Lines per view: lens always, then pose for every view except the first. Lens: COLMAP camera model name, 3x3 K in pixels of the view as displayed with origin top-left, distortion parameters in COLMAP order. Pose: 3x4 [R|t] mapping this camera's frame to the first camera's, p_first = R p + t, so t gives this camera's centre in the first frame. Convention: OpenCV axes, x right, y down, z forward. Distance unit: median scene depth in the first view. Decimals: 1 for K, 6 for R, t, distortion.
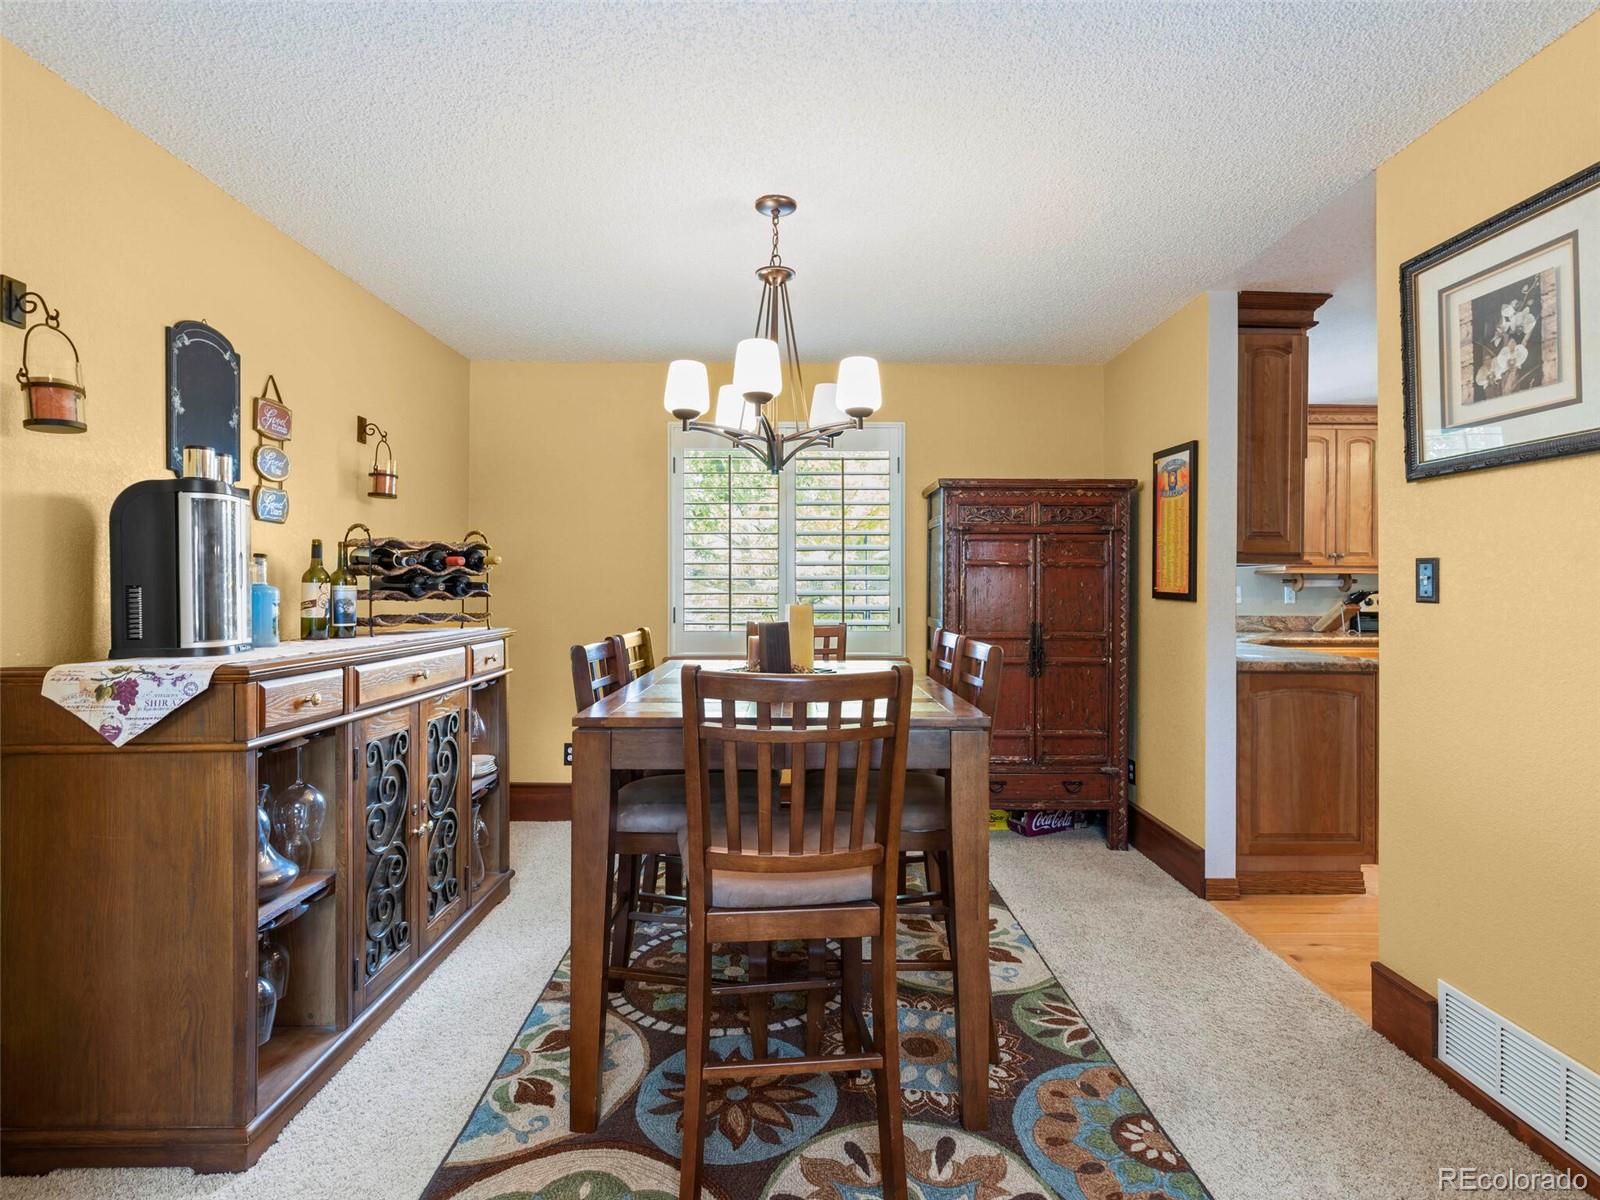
lens RADIAL K [[823.4, 0, 807.4], [0, 823.4, 592.9], [0, 0, 1]] dist [0.005167, -0.002292]
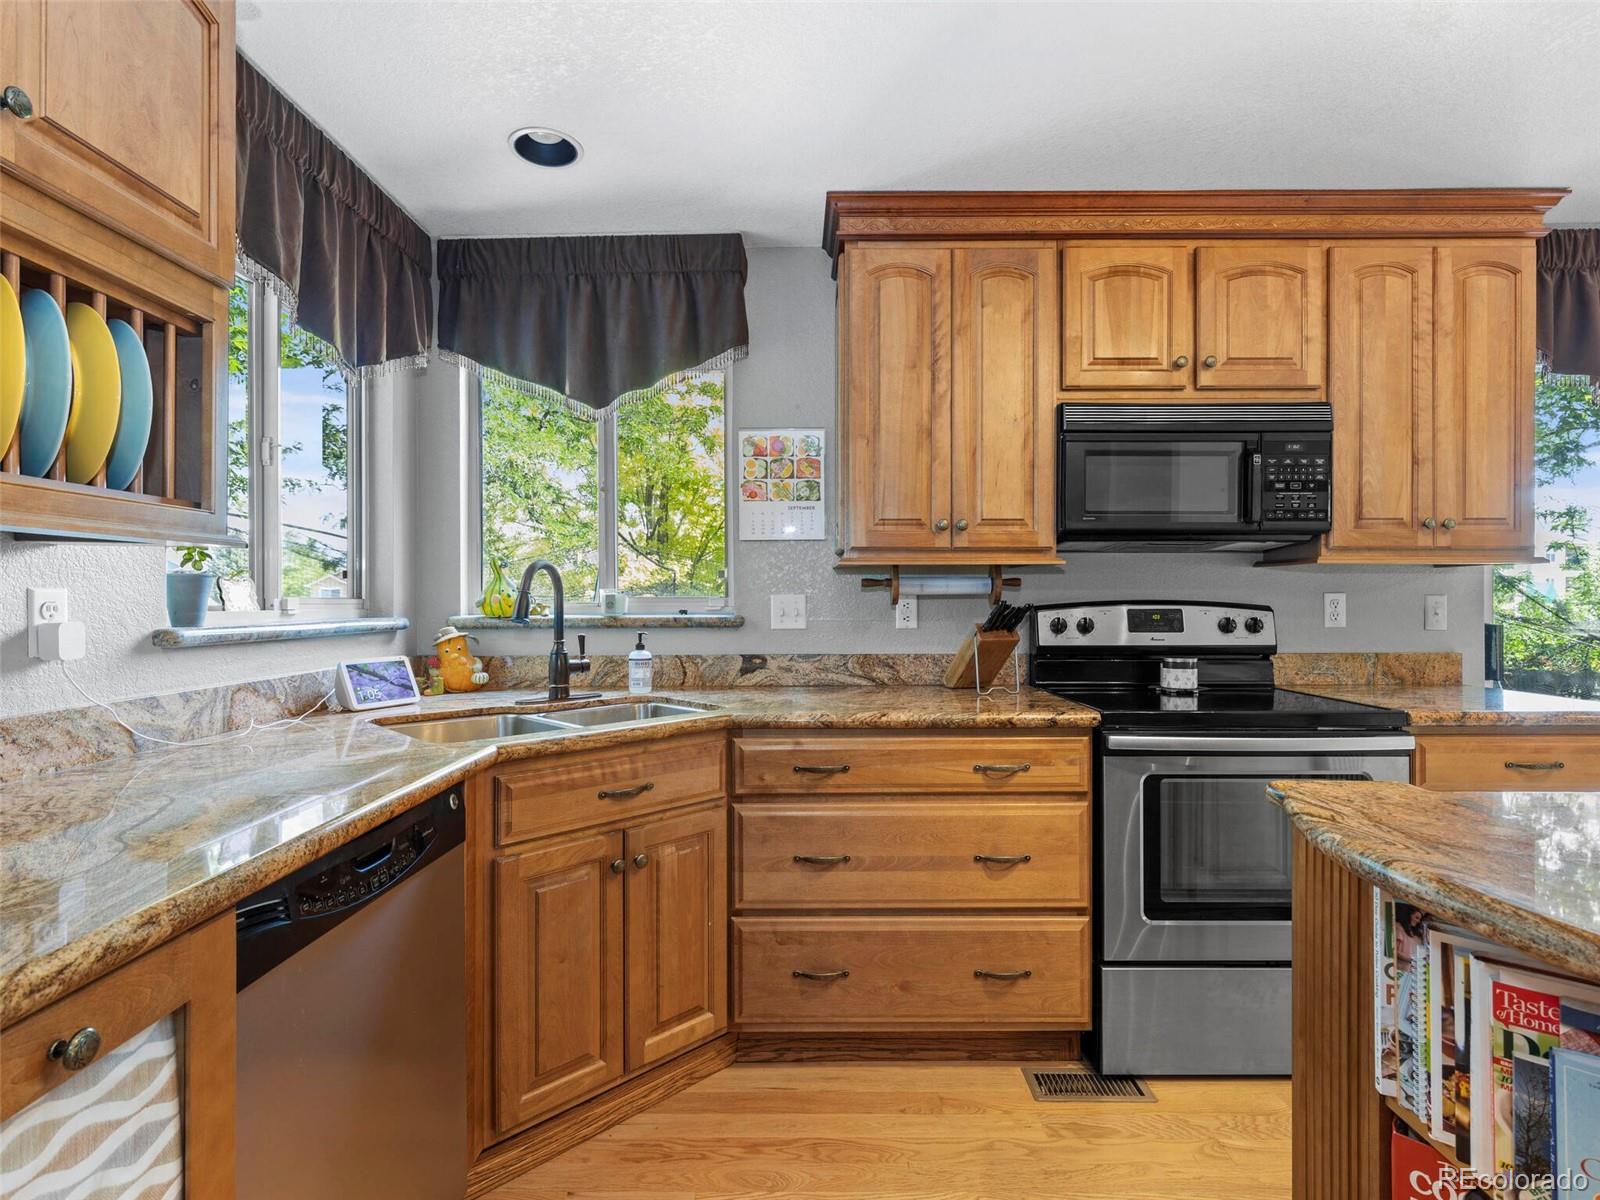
lens RADIAL K [[817.2, 0, 795.2], [0, 817.2, 601.1], [0, 0, 1]] dist [0.001937, -0.002173]
pose [[0.999763, -0.005164, -0.021143, 0.547097], [0.005175, 0.999986, 0.000473, -0.004096], [0.021140, -0.000582, 0.999776, 0.533117]]
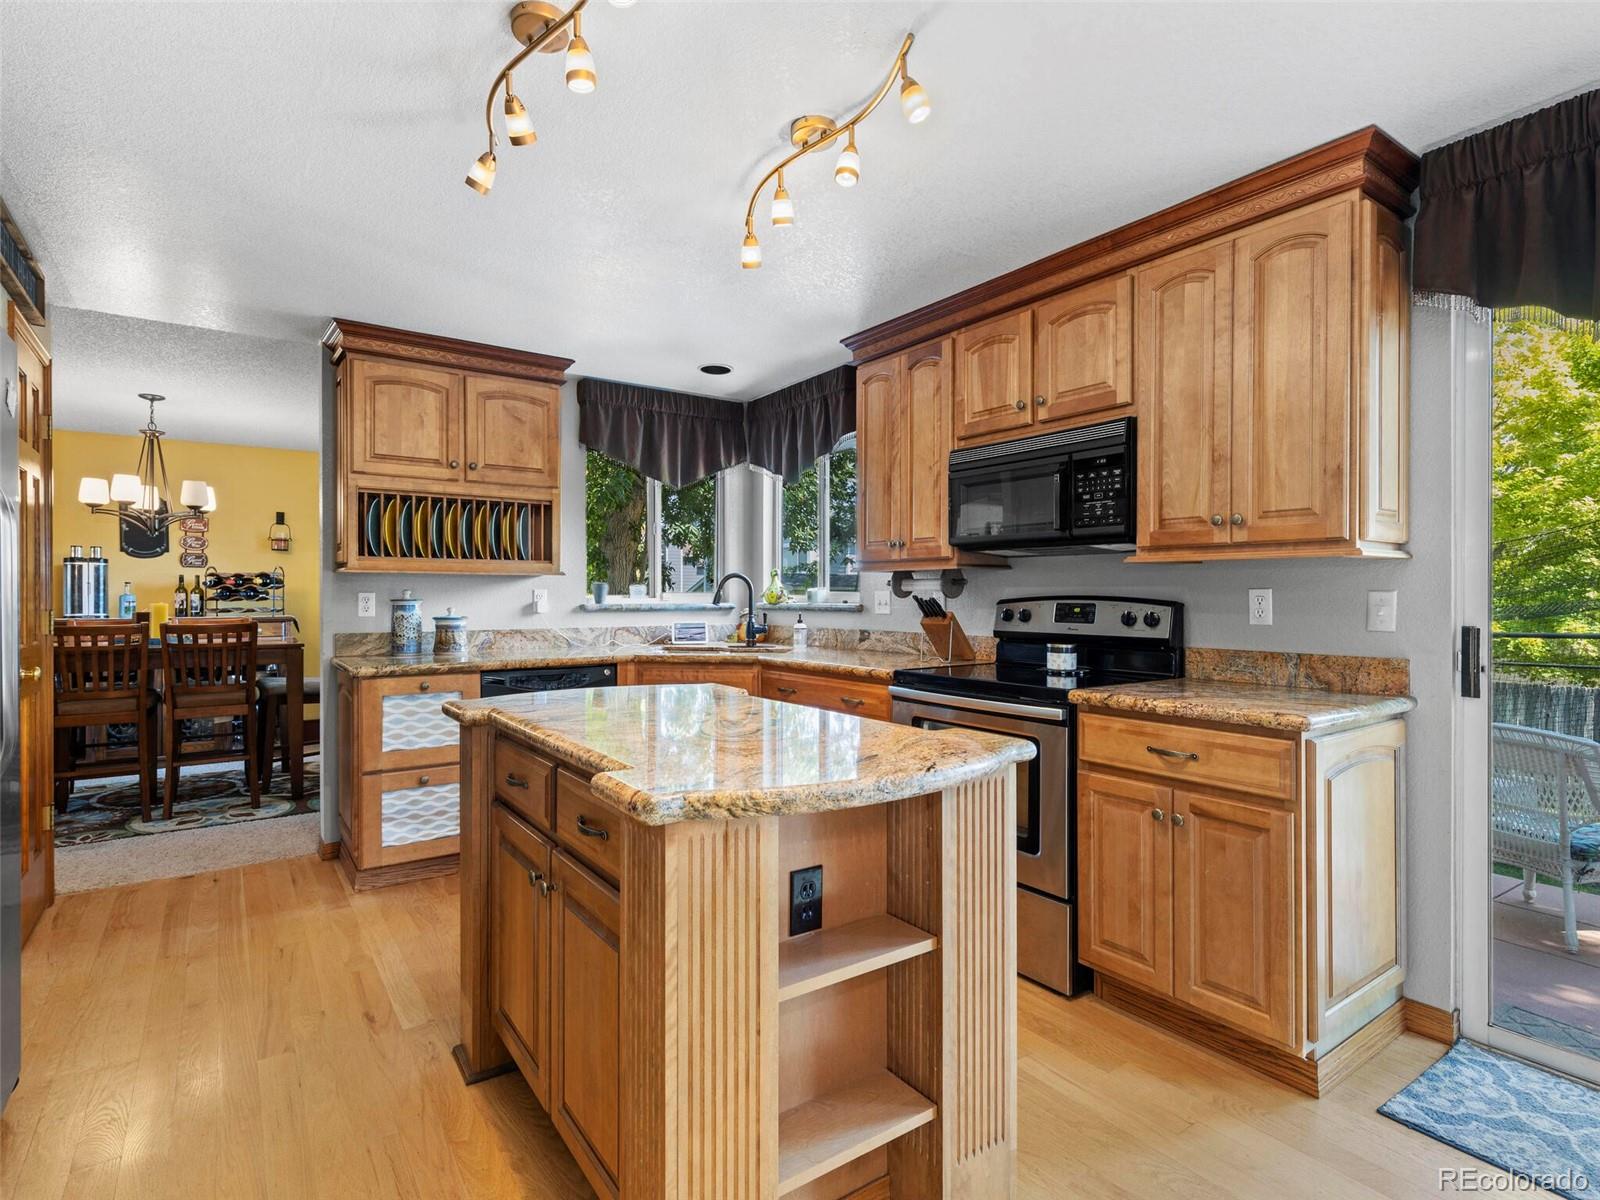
lens RADIAL K [[804.0, 0, 766.6], [0, 804.0, 599.4], [0, 0, 1]] dist [0.001710, -0.000293]
pose [[0.553000, 0.003333, -0.833174, 1.088689], [-0.001533, 0.999994, 0.002984, -0.002042], [0.833180, -0.000373, 0.553002, 0.535759]]
